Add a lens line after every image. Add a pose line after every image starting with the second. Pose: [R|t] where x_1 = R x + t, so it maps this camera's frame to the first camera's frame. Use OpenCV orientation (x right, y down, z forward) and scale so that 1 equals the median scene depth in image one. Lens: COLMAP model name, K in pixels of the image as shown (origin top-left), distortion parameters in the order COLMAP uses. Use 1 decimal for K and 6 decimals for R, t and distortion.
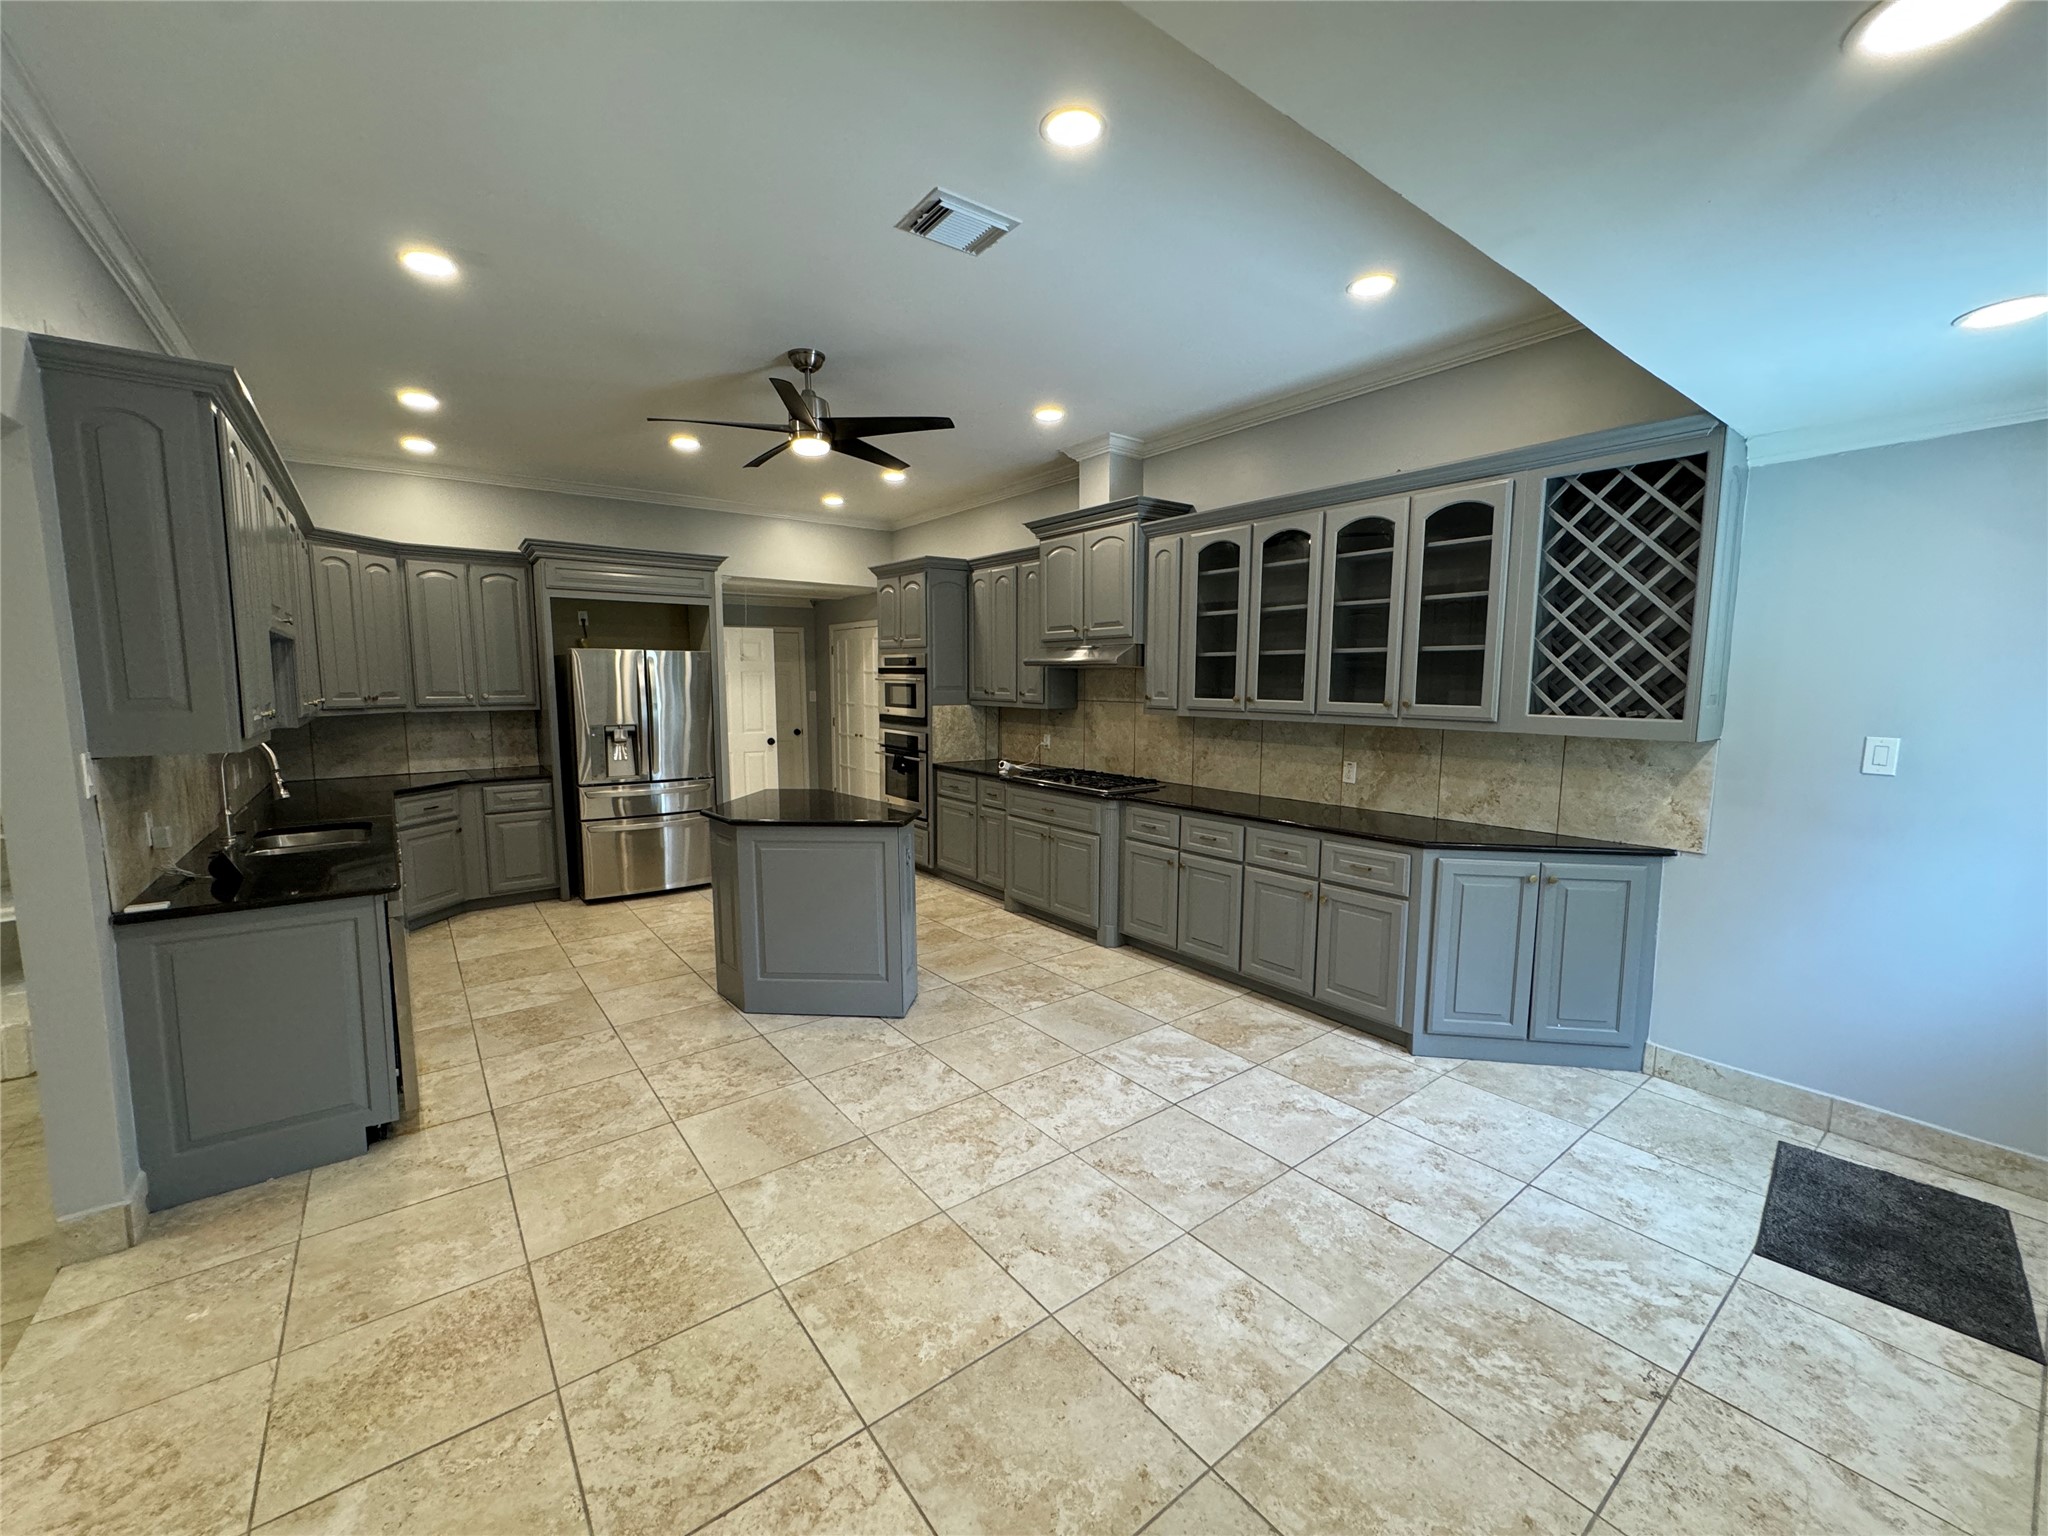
lens RADIAL K [[816.5, 0, 1023.2], [0, 816.5, 771.9], [0, 0, 1]] dist [-0.003041, 0.000239]
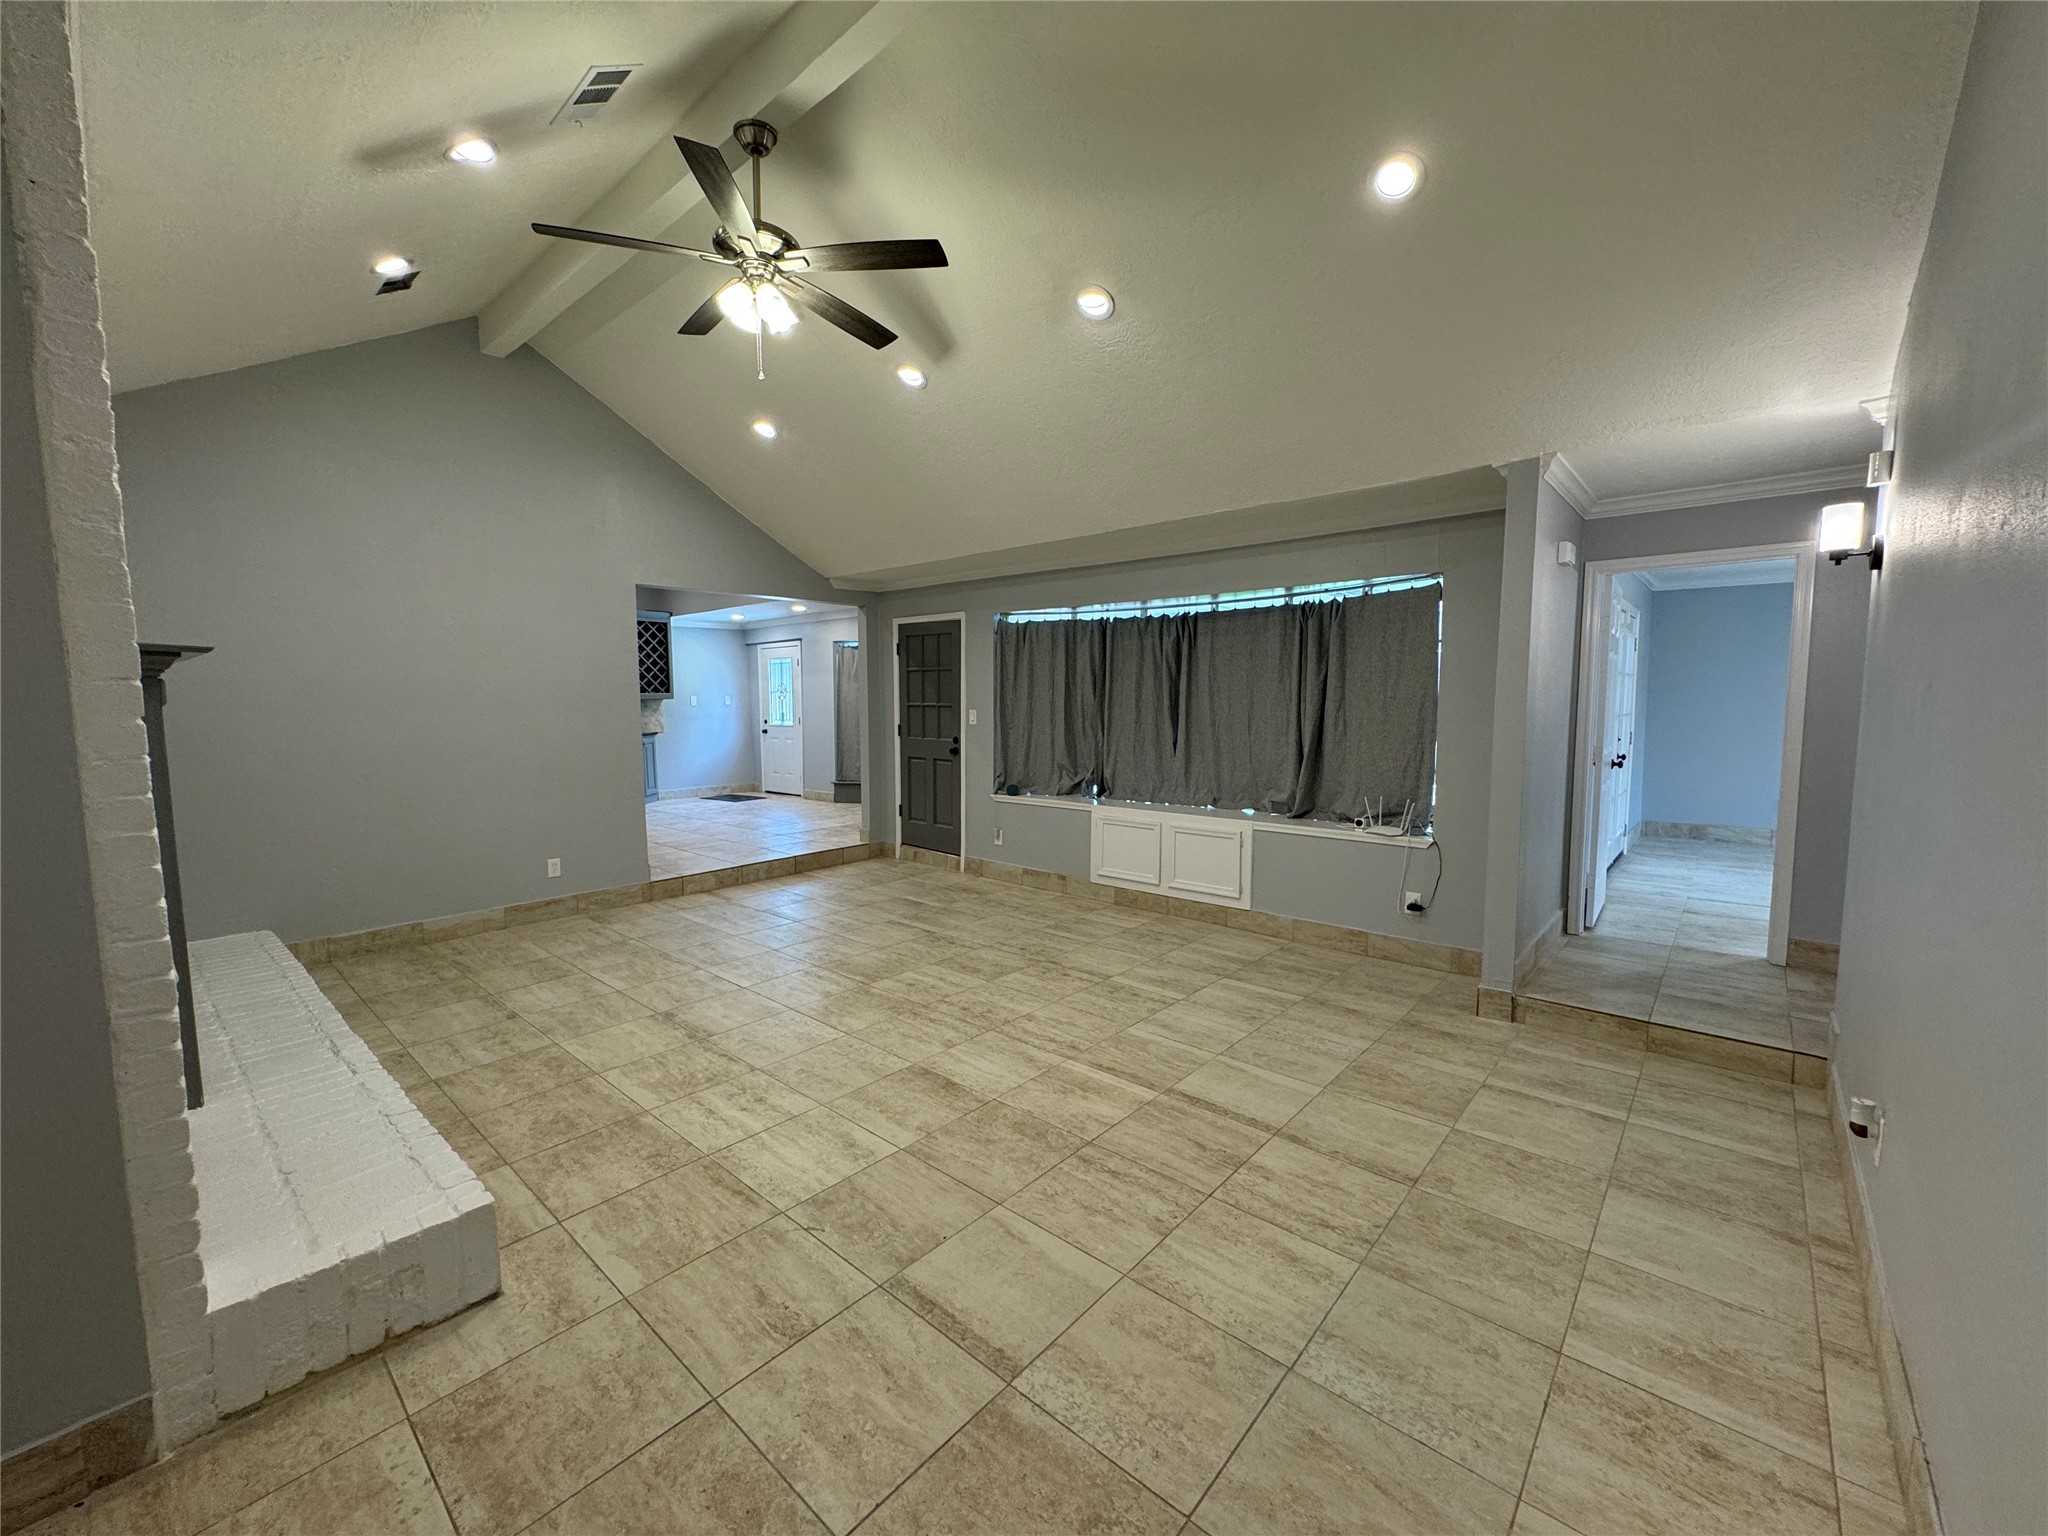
lens RADIAL K [[816.5, 0, 1017.9], [0, 816.5, 776.3], [0, 0, 1]] dist [-0.003041, 0.000239]
pose [[-0.191169, -0.096868, 0.976766, -2.664763], [0.120405, 0.985289, 0.121278, 0.041715], [-0.974144, 0.140792, -0.176693, 0.143000]]
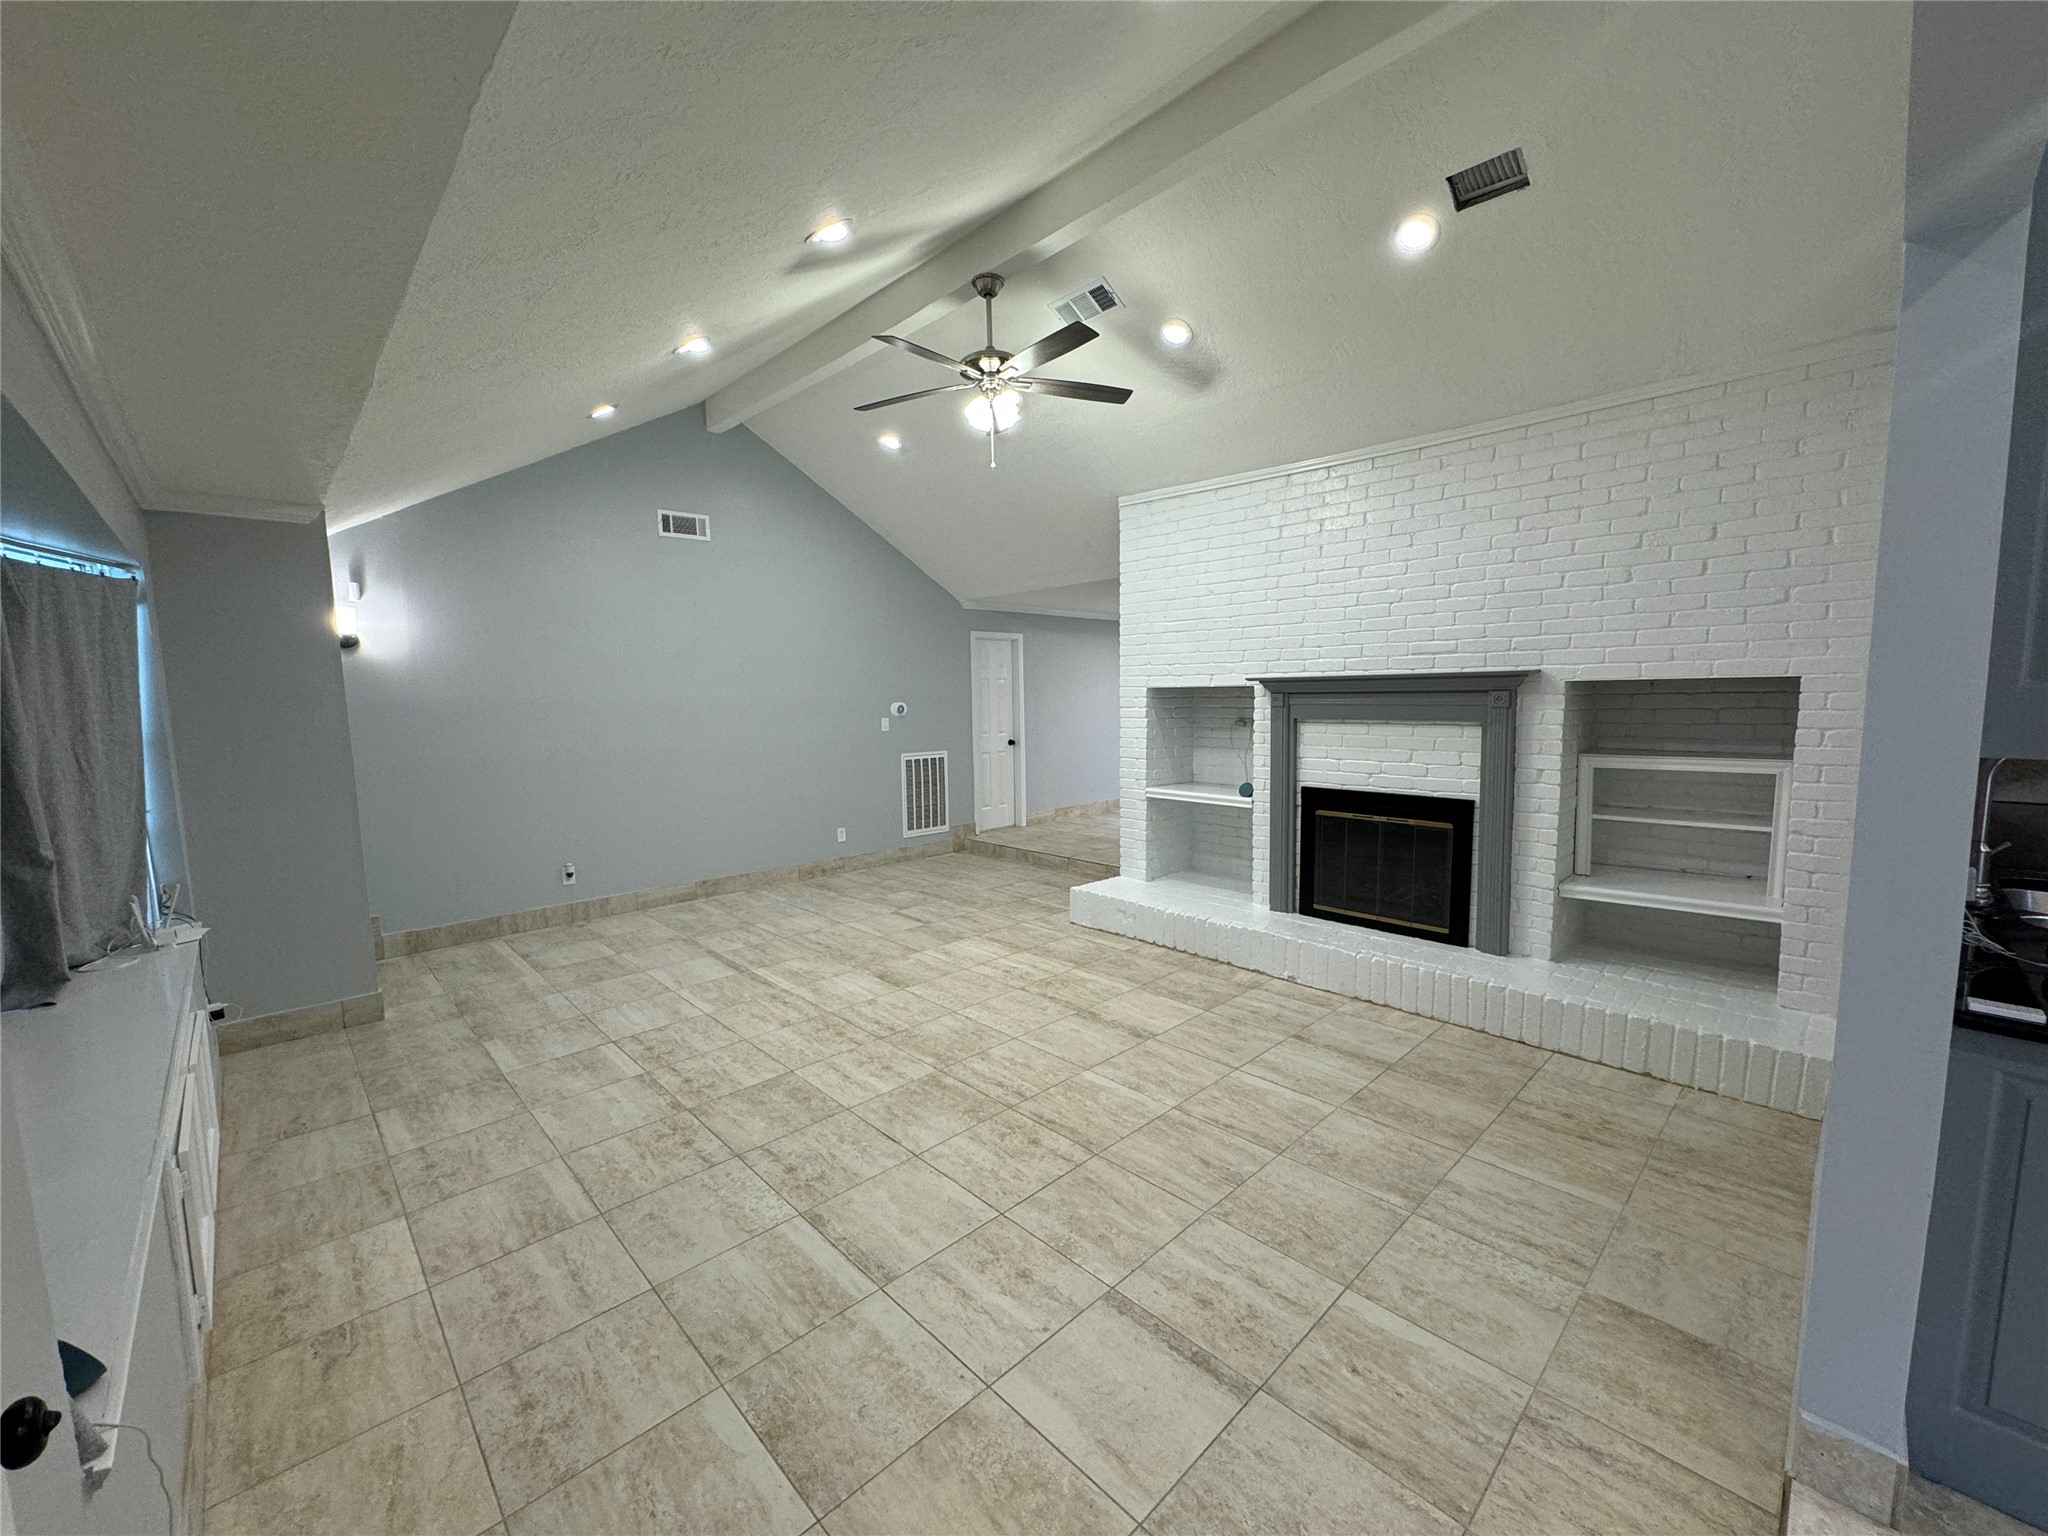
lens RADIAL K [[816.5, 0, 1025.4], [0, 816.5, 779.2], [0, 0, 1]] dist [-0.003041, 0.000239]
pose [[0.119195, 0.109482, -0.986816, -0.410231], [-0.101223, 0.990063, 0.097616, 0.006961], [0.987698, 0.088253, 0.129093, 0.134422]]
